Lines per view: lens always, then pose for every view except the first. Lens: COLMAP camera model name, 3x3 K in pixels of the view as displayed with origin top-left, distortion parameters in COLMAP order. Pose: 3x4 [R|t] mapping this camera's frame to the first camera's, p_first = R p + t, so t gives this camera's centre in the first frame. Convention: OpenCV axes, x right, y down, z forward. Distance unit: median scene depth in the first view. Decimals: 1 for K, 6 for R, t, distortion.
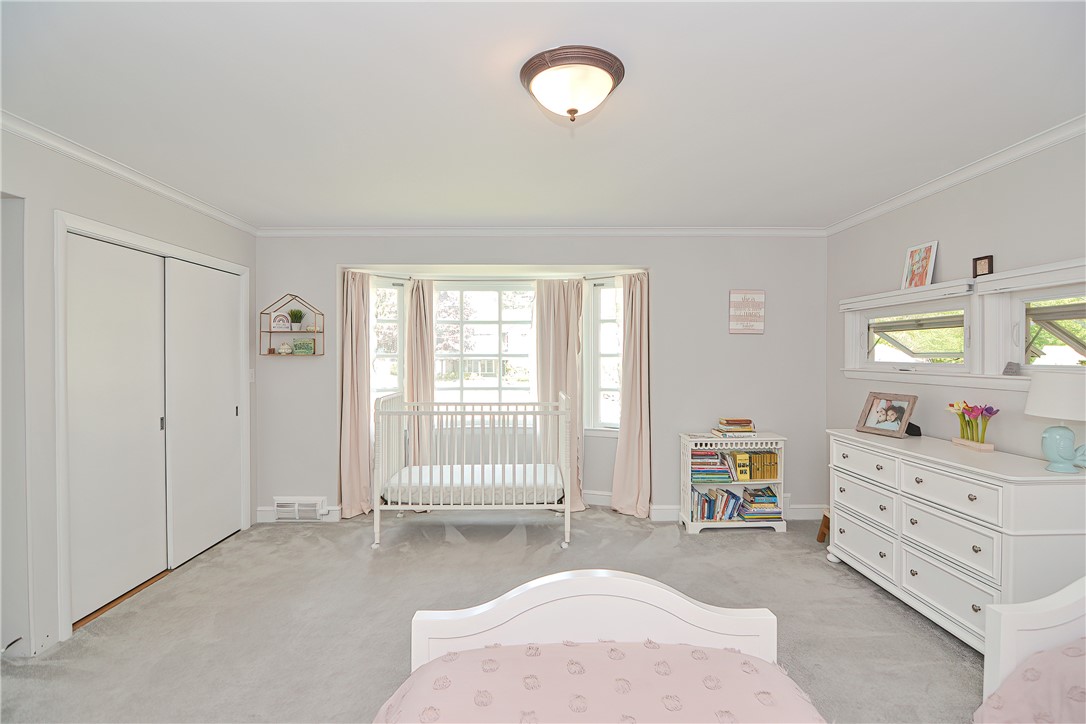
lens RADIAL K [[530.3, 0, 543.0], [0, 530.3, 362.0], [0, 0, 1]] dist [-0.001365, -0.000937]
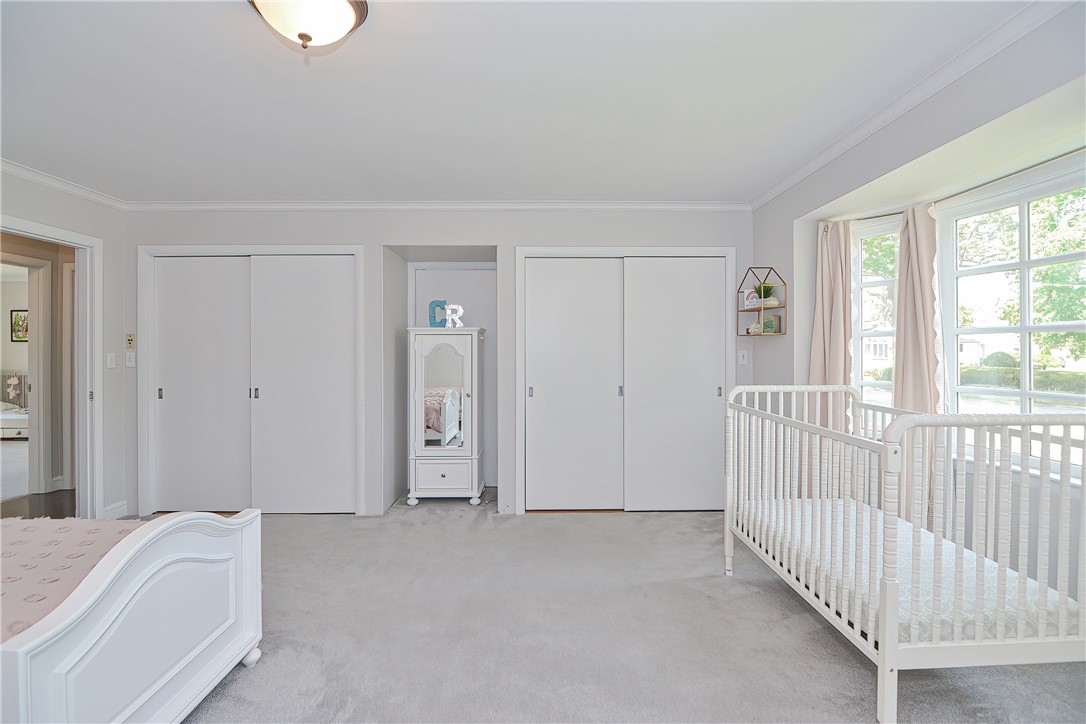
lens RADIAL K [[530.3, 0, 543.0], [0, 530.3, 362.0], [0, 0, 1]] dist [-0.001365, -0.000937]
pose [[0.007397, 0.005298, -0.999959, 0.431839], [-0.011465, 0.999921, 0.005213, 0.034580], [0.999907, 0.011426, 0.007457, 0.659866]]
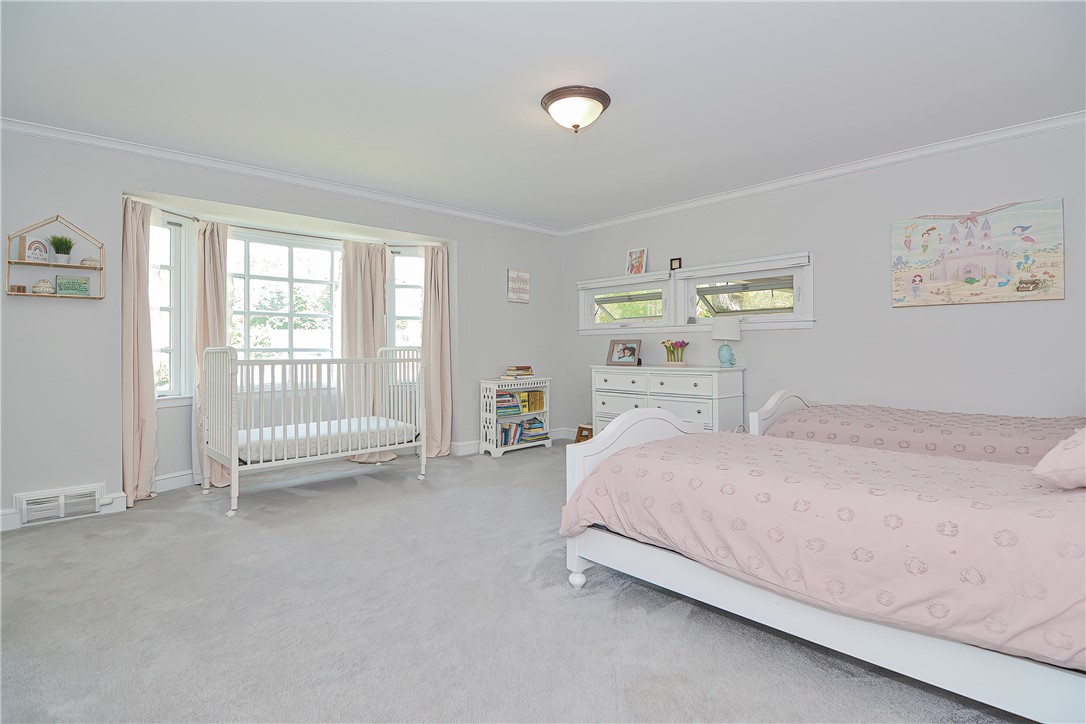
lens RADIAL K [[549.4, 0, 543.0], [0, 549.4, 362.0], [0, 0, 1]] dist [0.000995, -0.000129]
pose [[0.732124, -0.018139, 0.680930, -0.525343], [0.015672, 0.999829, 0.009783, 0.085769], [-0.680991, 0.003509, 0.732283, -0.034235]]
